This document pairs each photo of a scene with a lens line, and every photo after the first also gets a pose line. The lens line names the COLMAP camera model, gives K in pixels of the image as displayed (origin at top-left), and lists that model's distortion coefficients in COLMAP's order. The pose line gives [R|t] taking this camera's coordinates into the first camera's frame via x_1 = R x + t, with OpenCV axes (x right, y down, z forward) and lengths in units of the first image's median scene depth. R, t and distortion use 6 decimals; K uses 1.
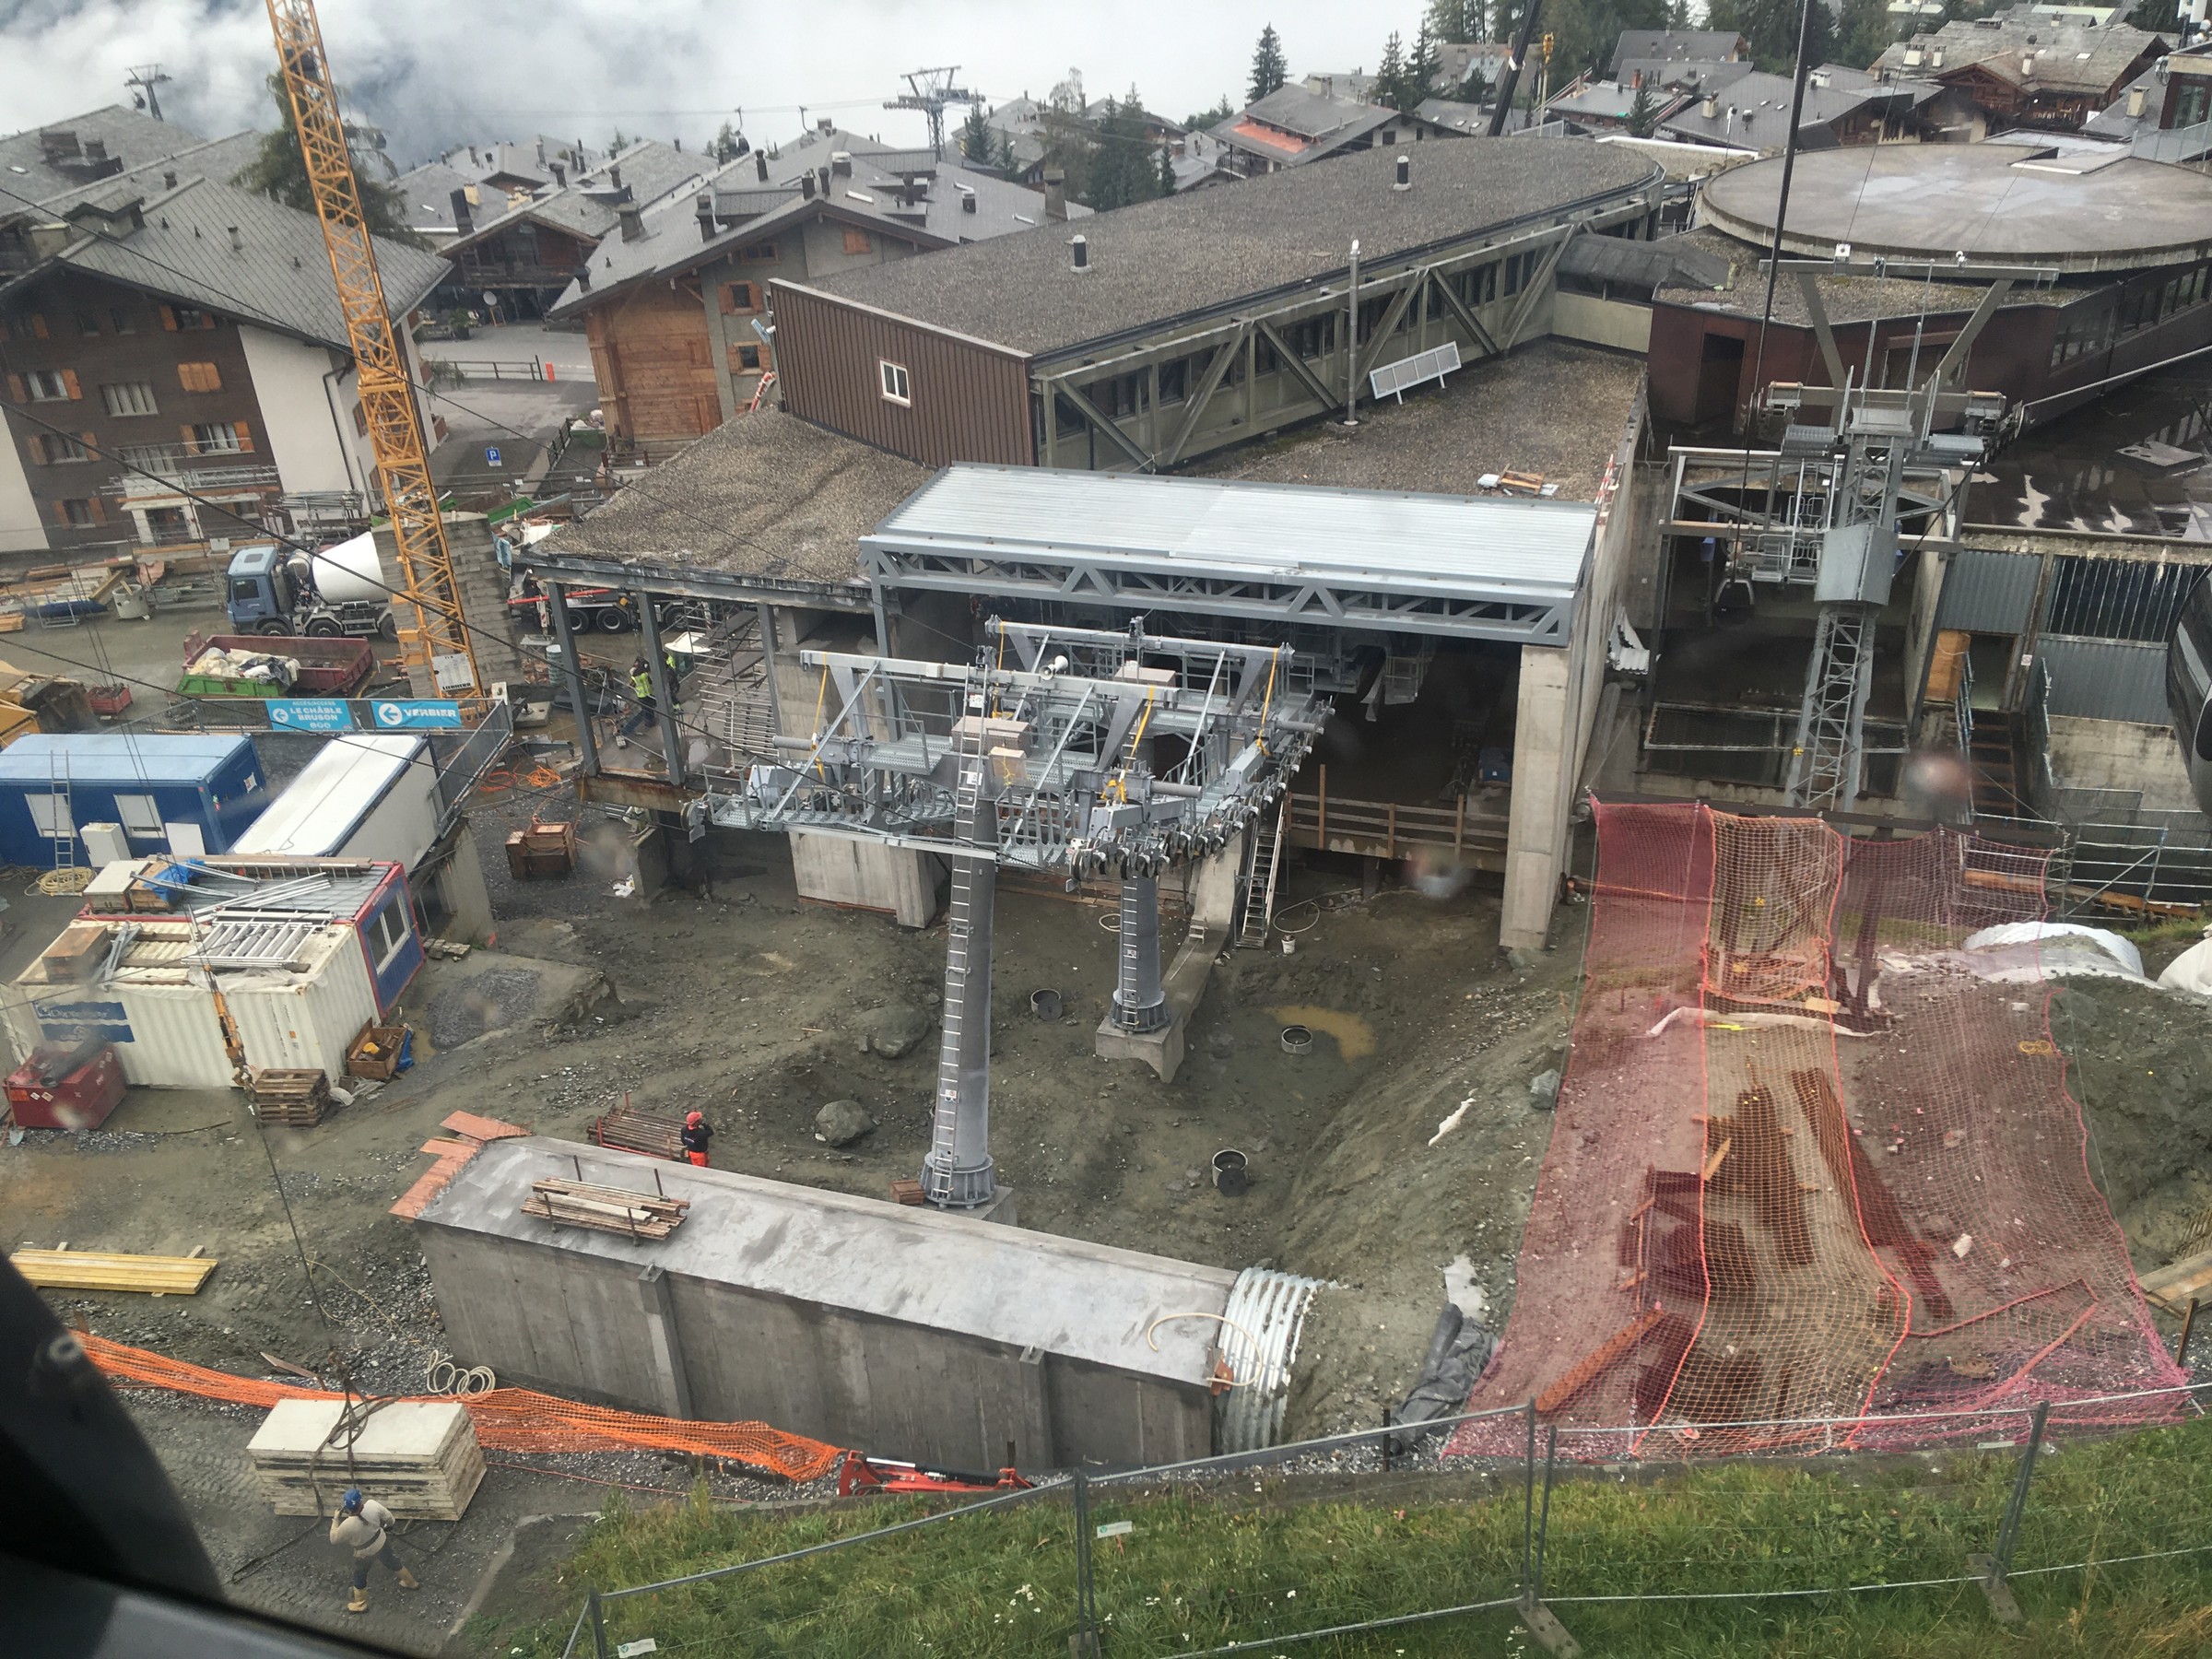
lens RADIAL K [[1951.5, 0, 1112.6], [0, 1951.5, 830.5], [0, 0, 1]] dist [0.102905, -0.144738]
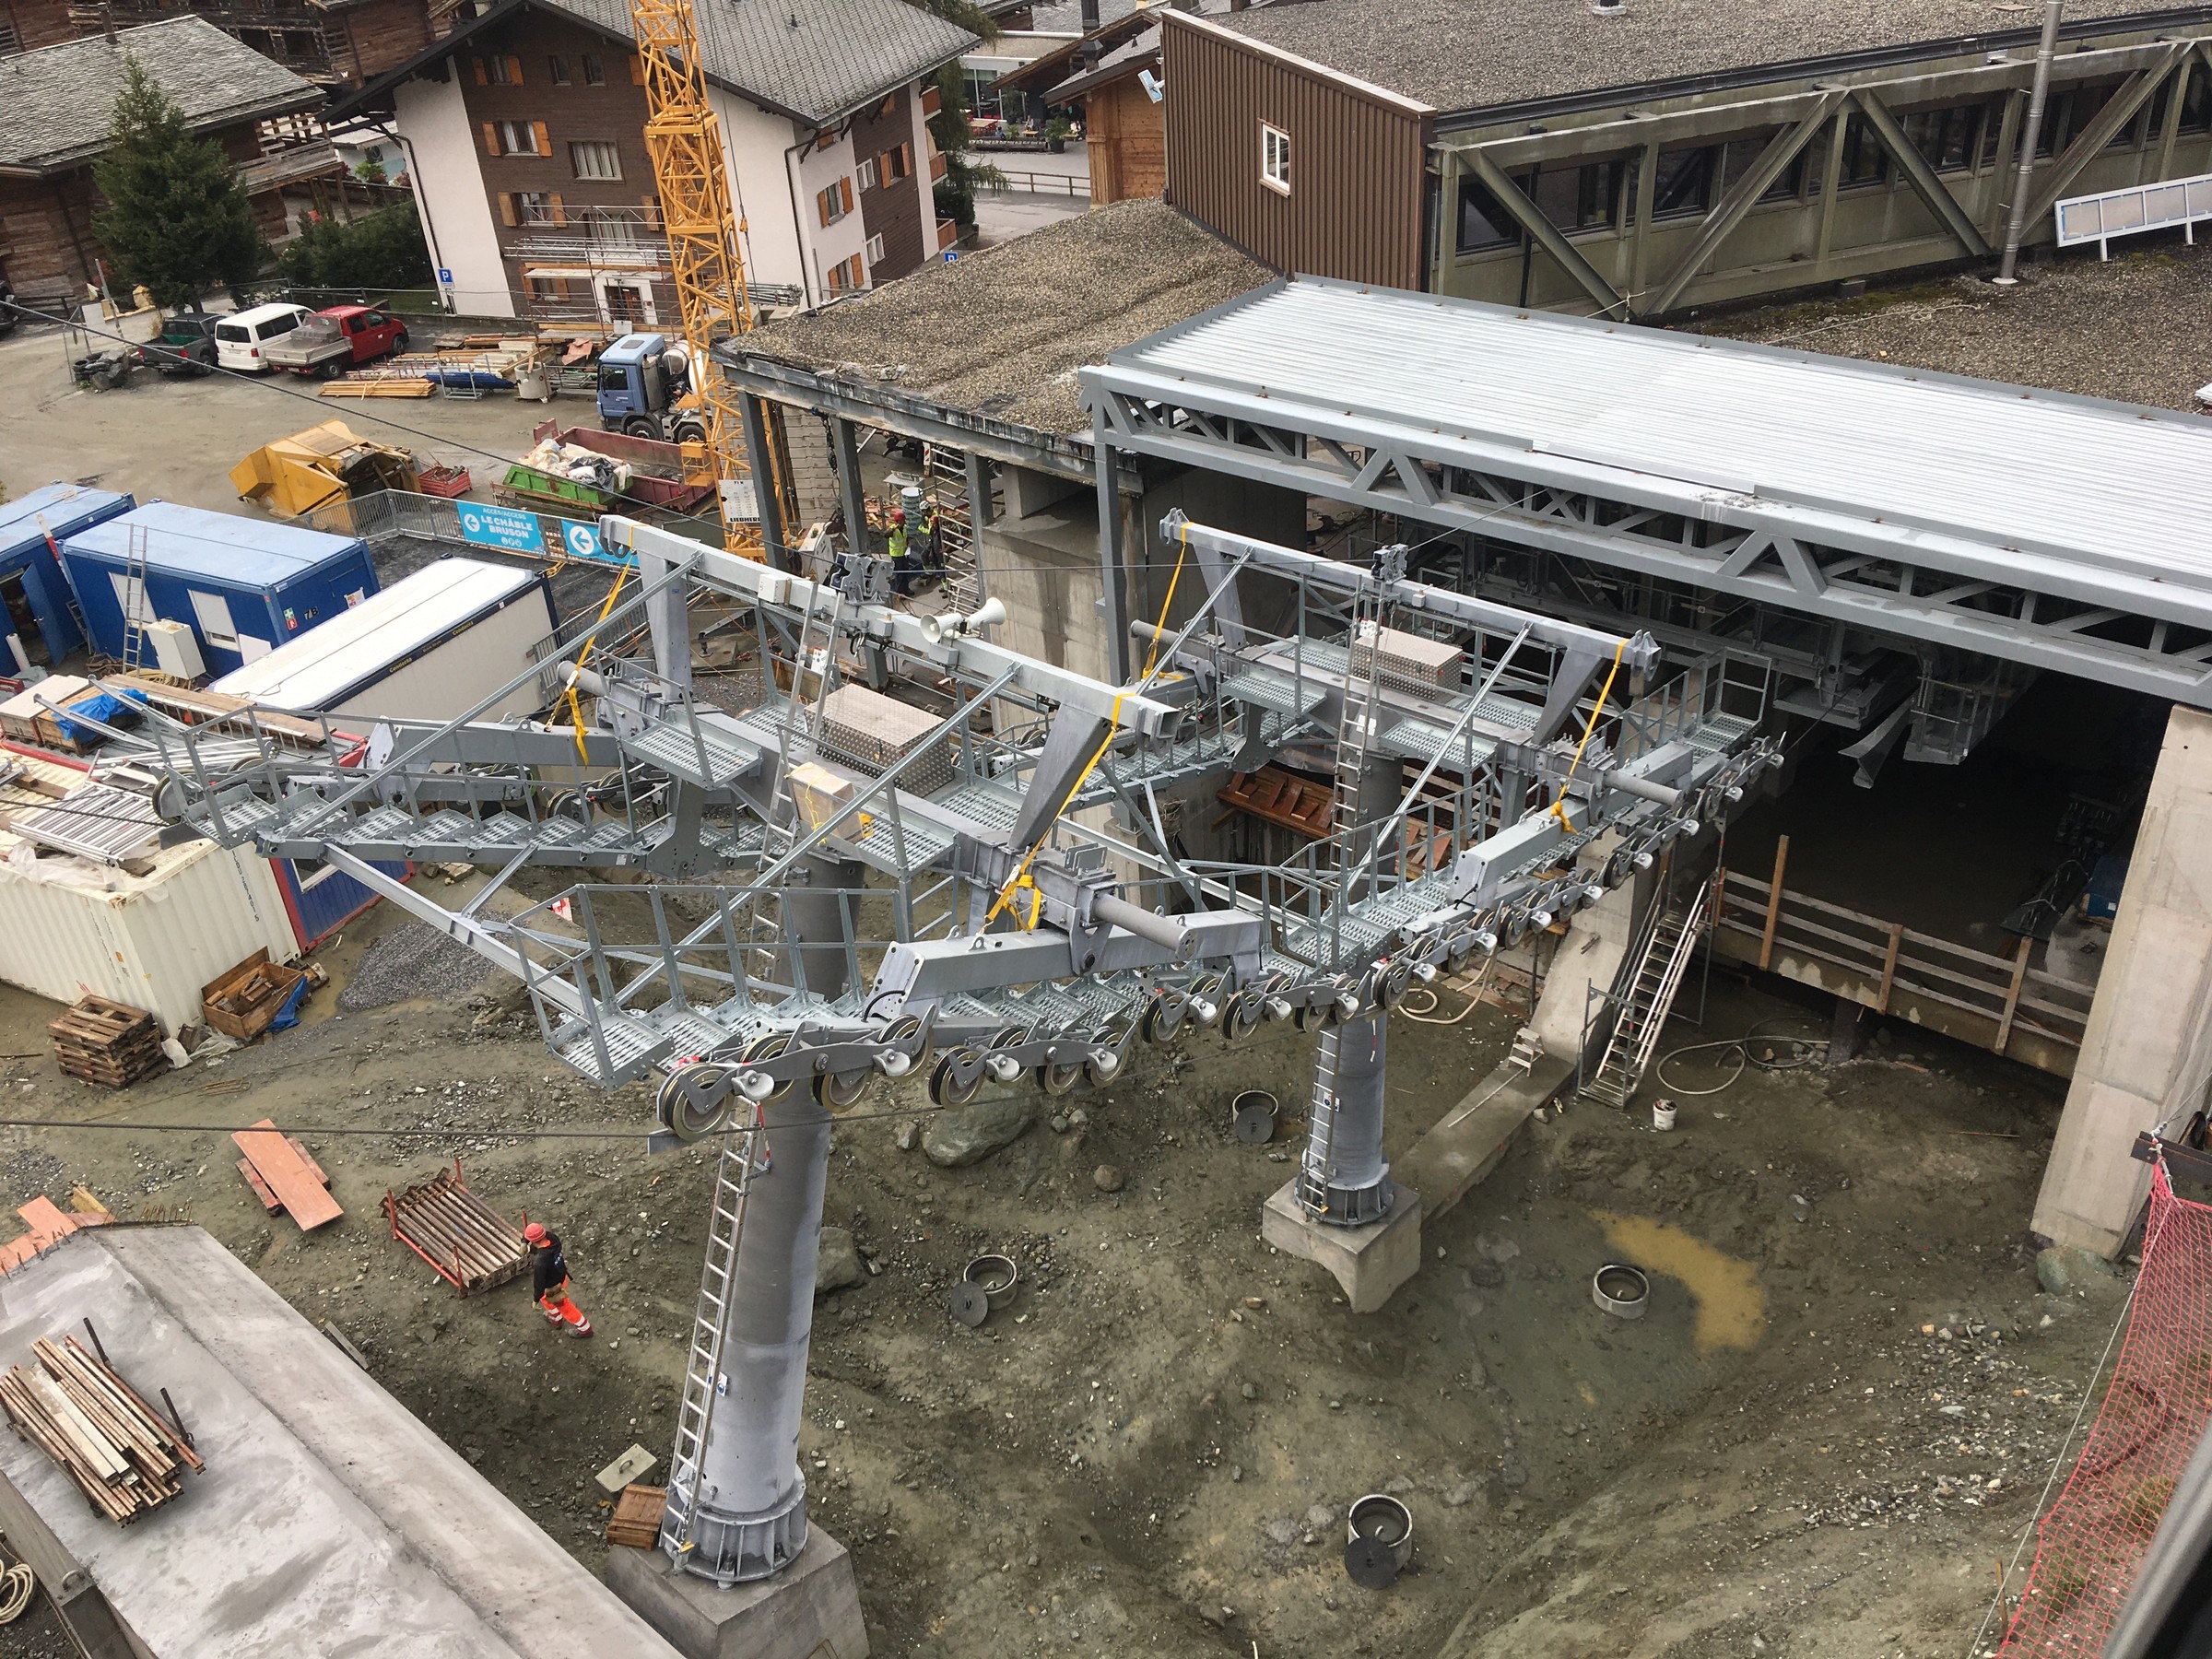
lens RADIAL K [[1951.5, 0, 1020.0], [0, 1951.5, 835.0], [0, 0, 1]] dist [0.102905, -0.144738]
pose [[0.918049, 0.191488, -0.347158, 0.101339], [-0.169663, 0.981149, 0.092521, -0.049534], [0.358331, -0.026039, 0.933231, 0.351343]]
